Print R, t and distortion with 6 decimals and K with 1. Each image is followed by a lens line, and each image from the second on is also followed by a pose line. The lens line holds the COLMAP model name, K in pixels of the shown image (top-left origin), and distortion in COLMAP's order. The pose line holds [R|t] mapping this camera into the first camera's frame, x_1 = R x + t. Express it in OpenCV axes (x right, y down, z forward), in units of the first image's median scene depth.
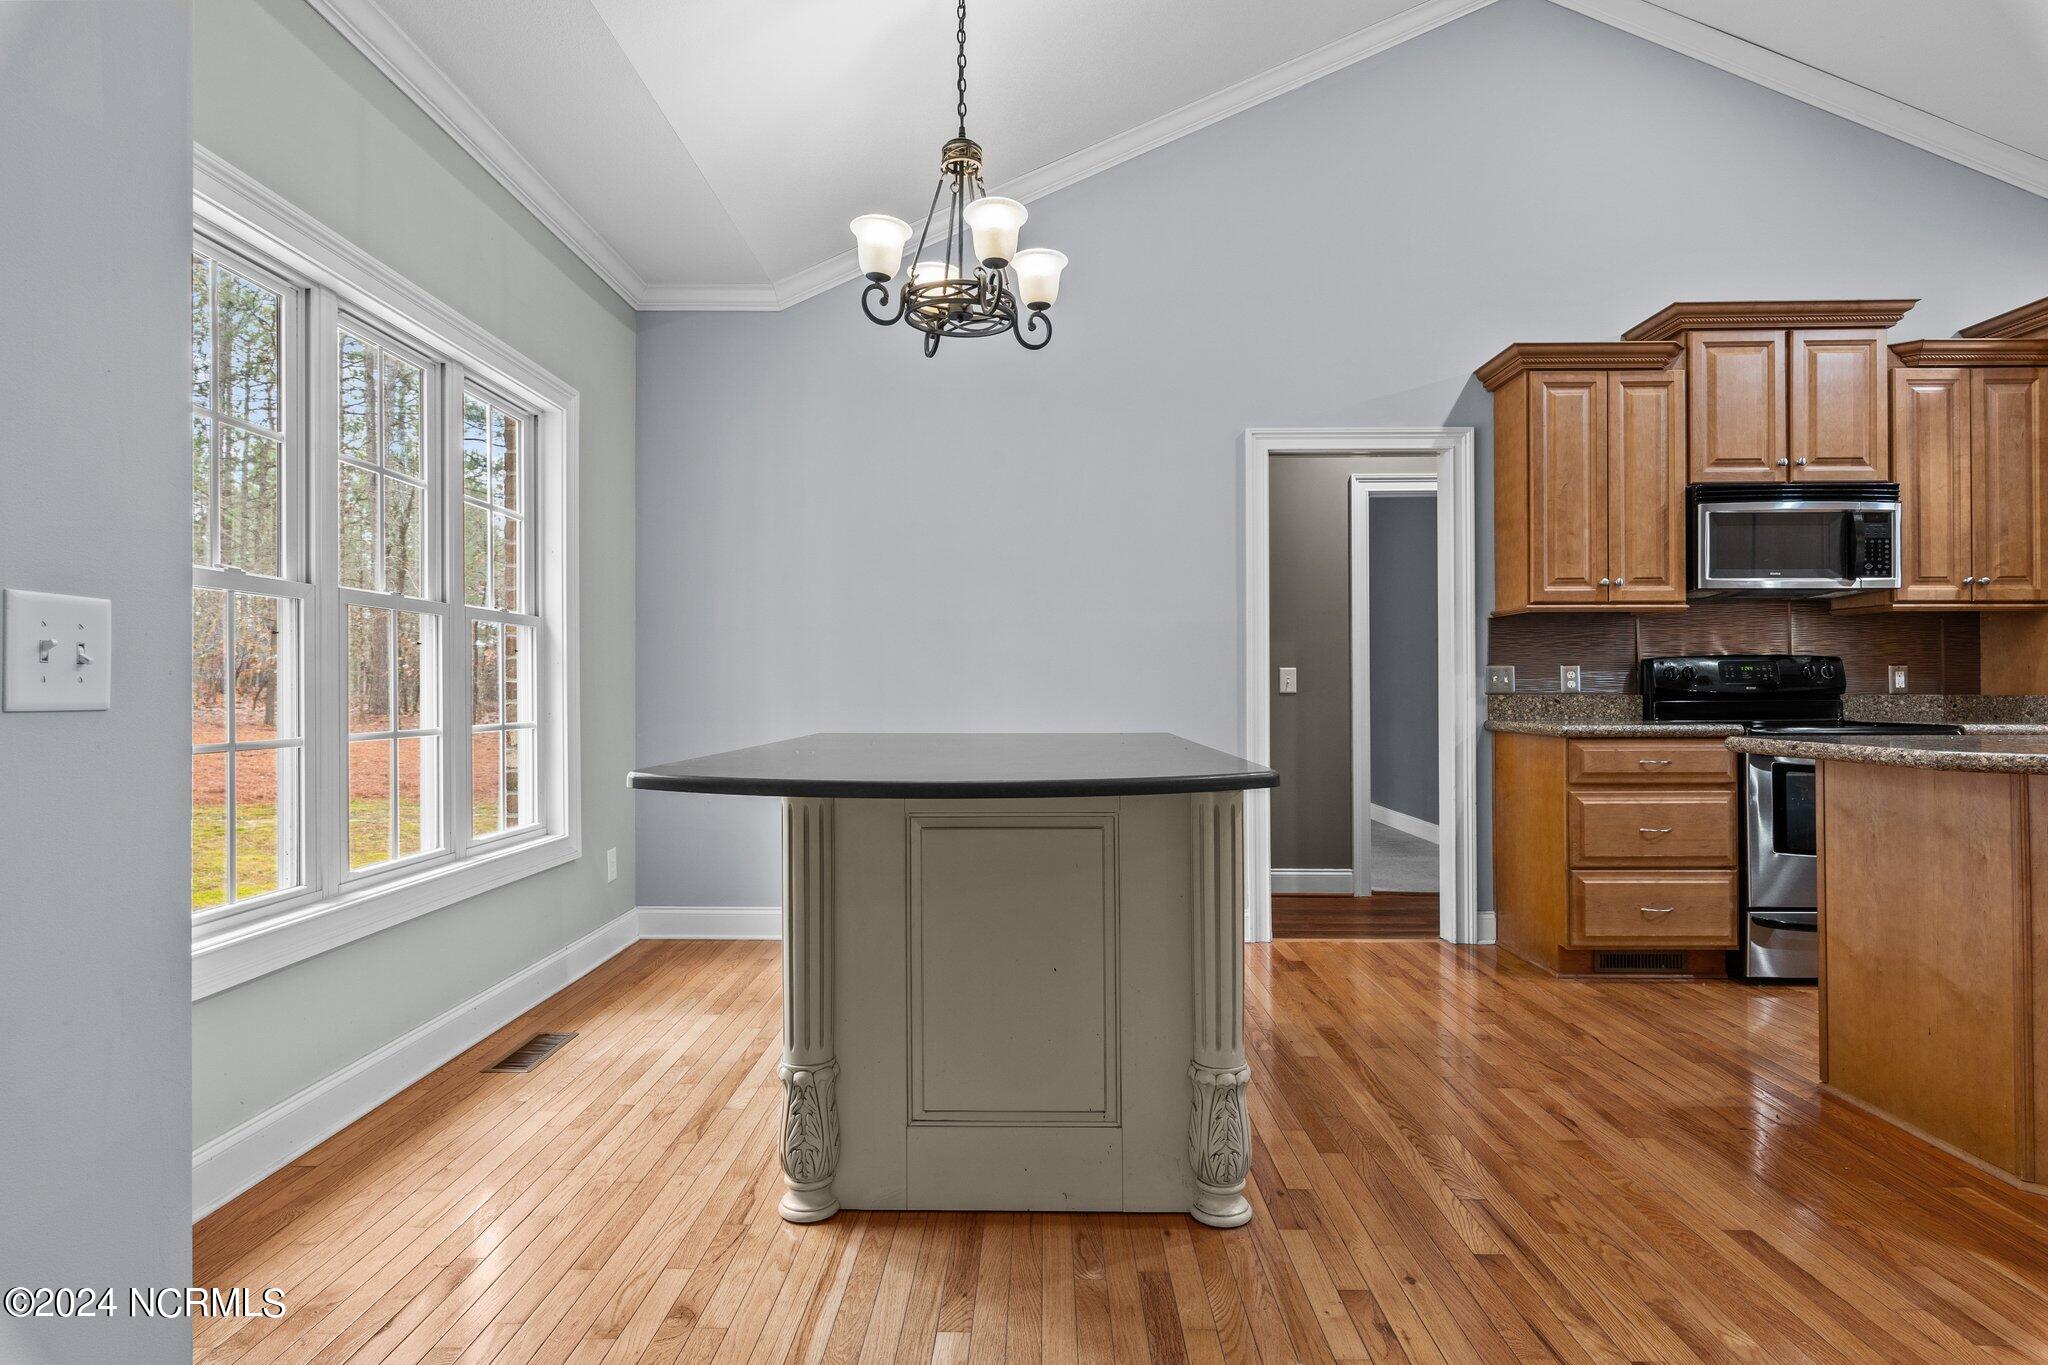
lens RADIAL K [[1074.1, 0, 1020.5], [0, 1074.1, 677.9], [0, 0, 1]] dist [0.001536, -0.002183]
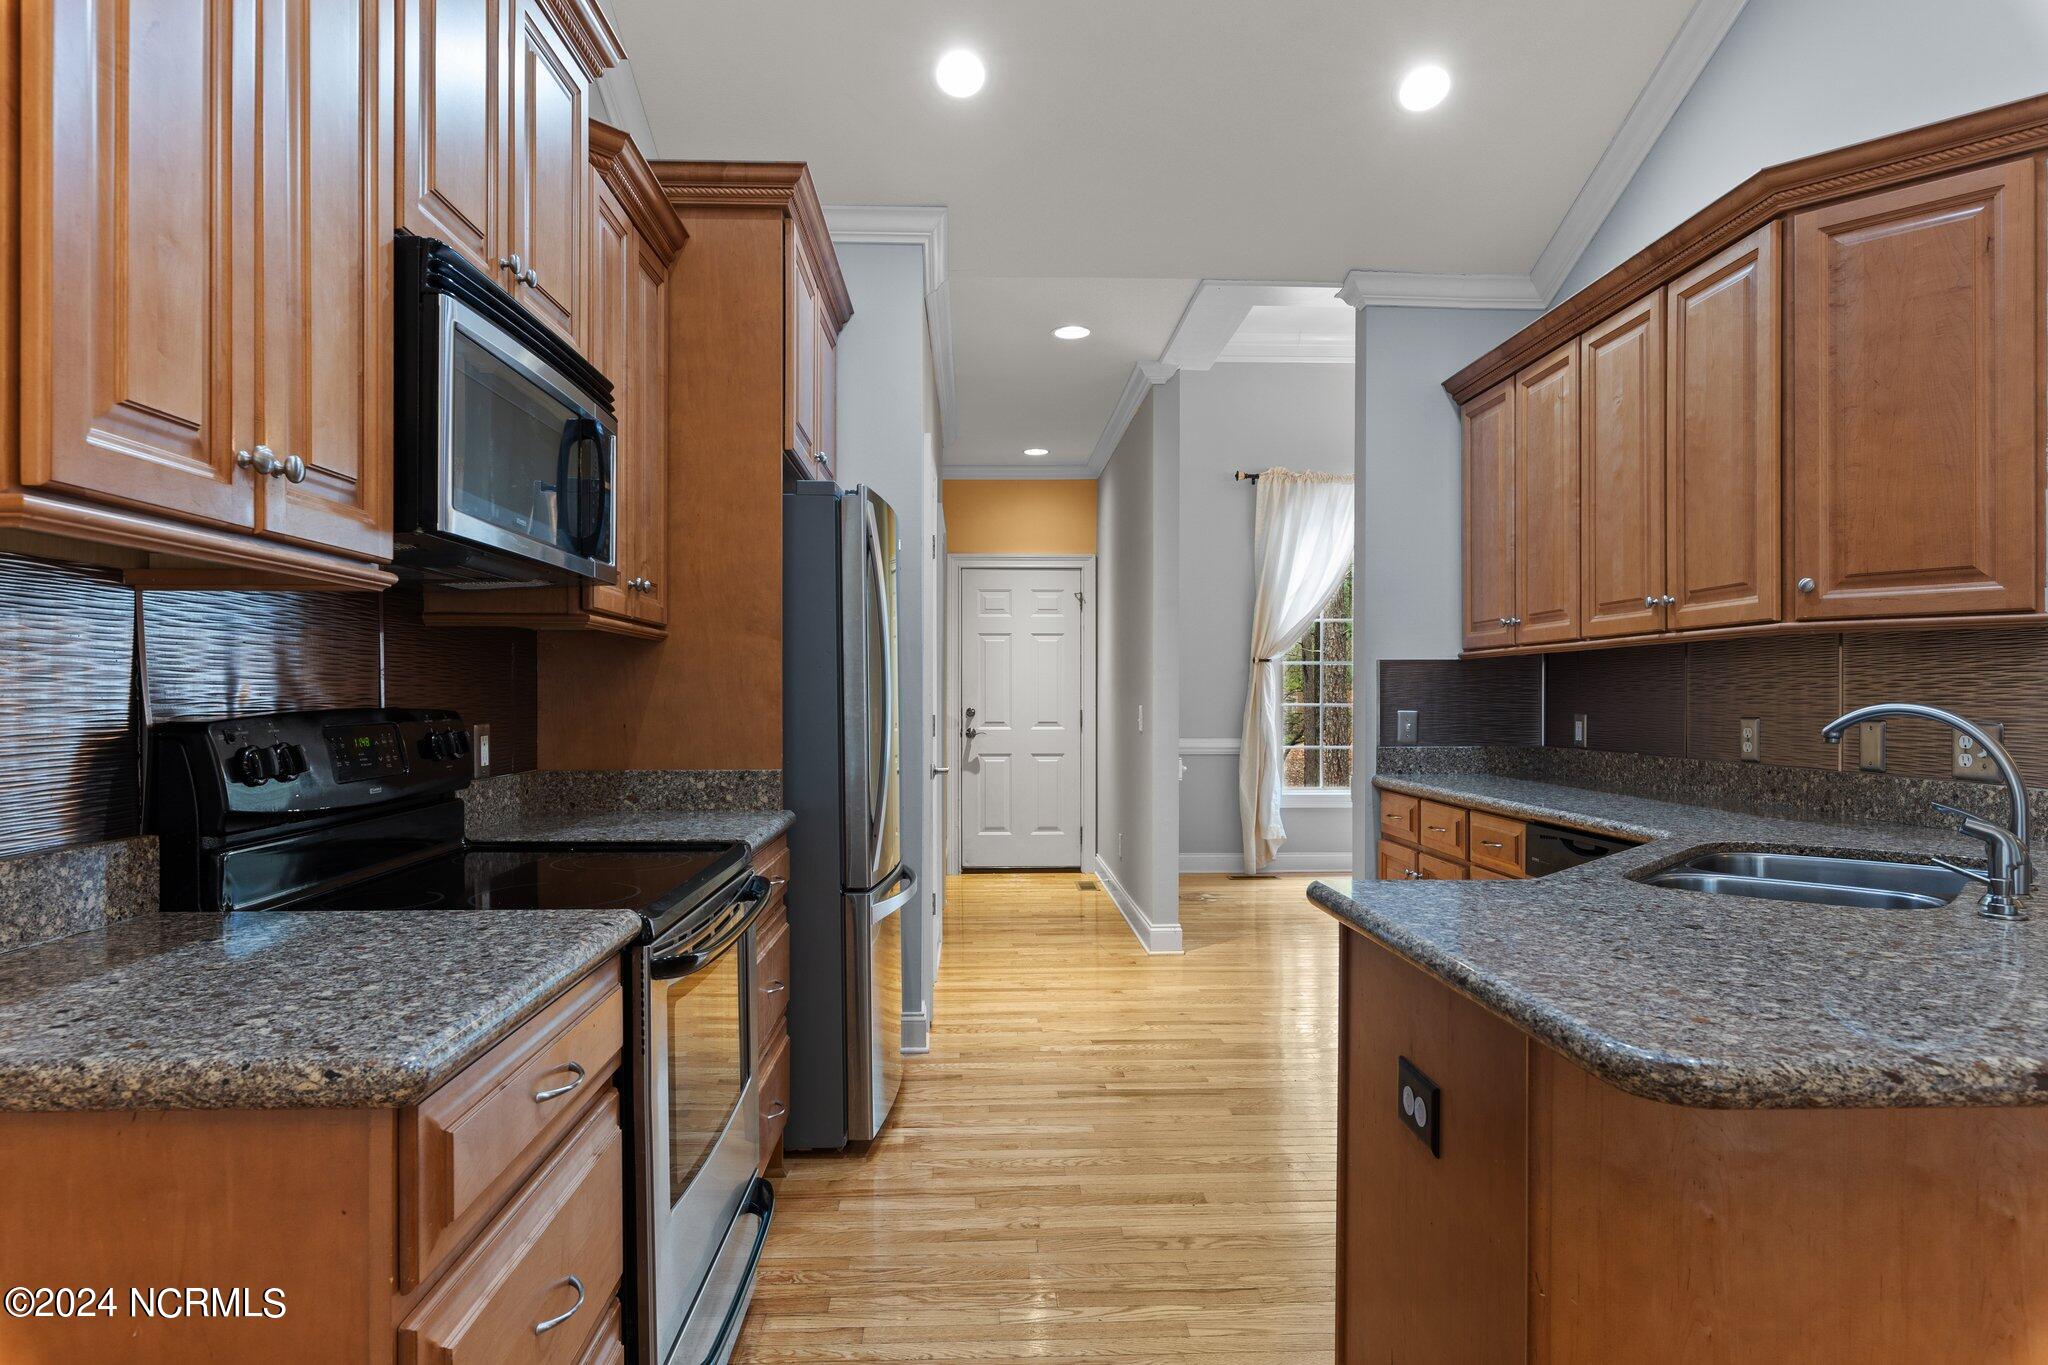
lens RADIAL K [[1176.7, 0, 1026.0], [0, 1176.7, 687.7], [0, 0, 1]] dist [-0.002455, -0.000588]
pose [[-0.088065, 0.006967, 0.996090, 0.224272], [-0.008868, 0.999930, -0.007778, -0.029595], [-0.996075, -0.009518, -0.087997, 0.828753]]
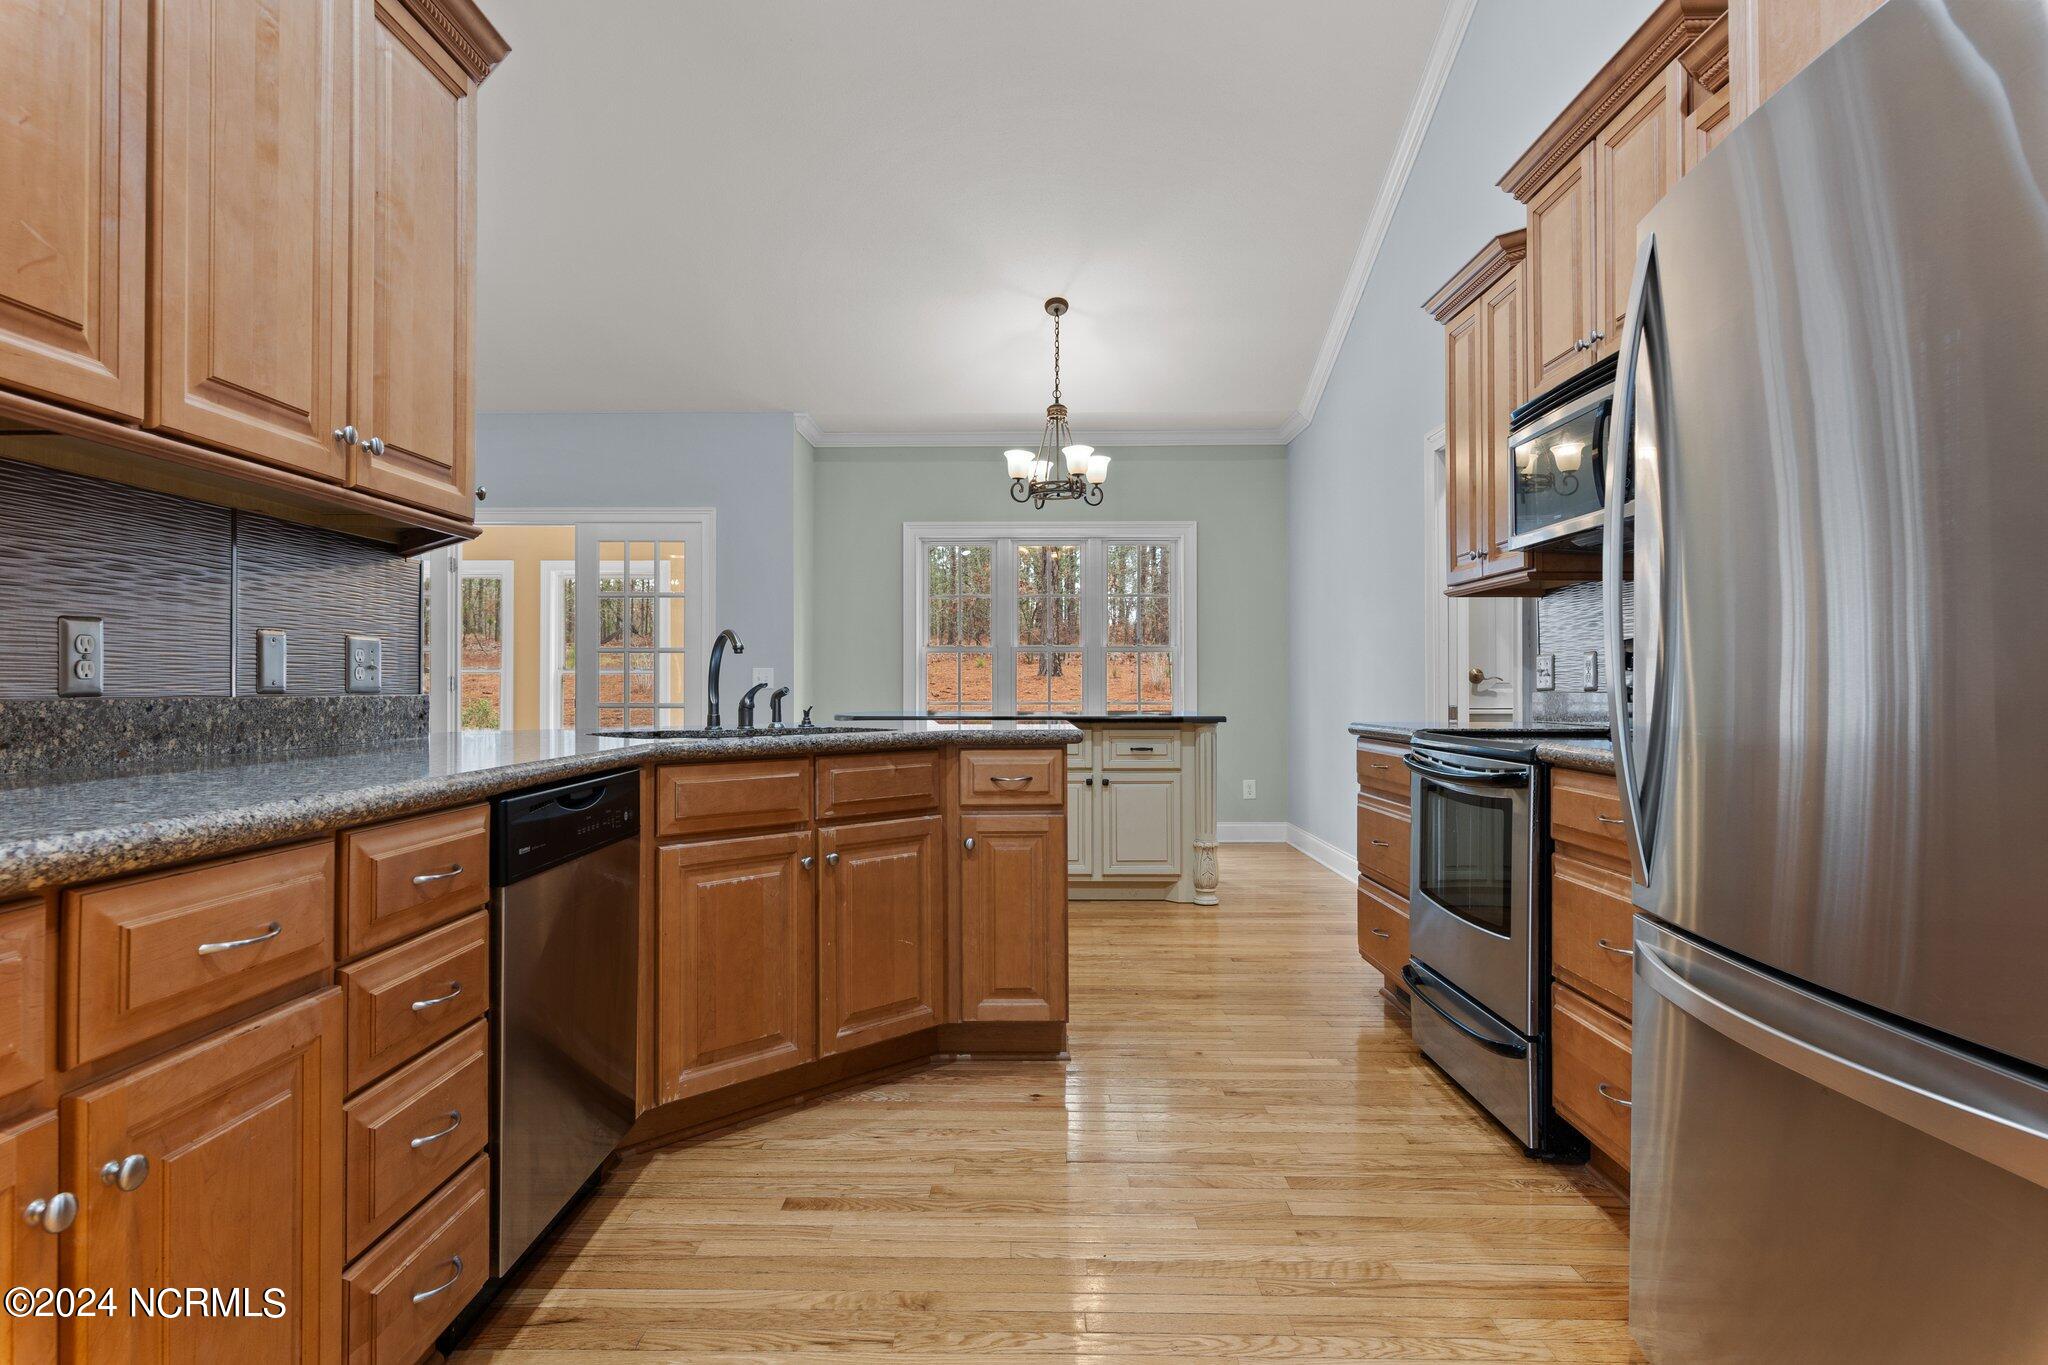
lens RADIAL K [[1074.1, 0, 1021.8], [0, 1074.1, 685.4], [0, 0, 1]] dist [0.001536, -0.002183]
pose [[0.022560, 0.000800, -0.999745, 1.346984], [0.008329, 0.999965, 0.000988, 0.007205], [0.999711, -0.008349, 0.022553, 0.628465]]
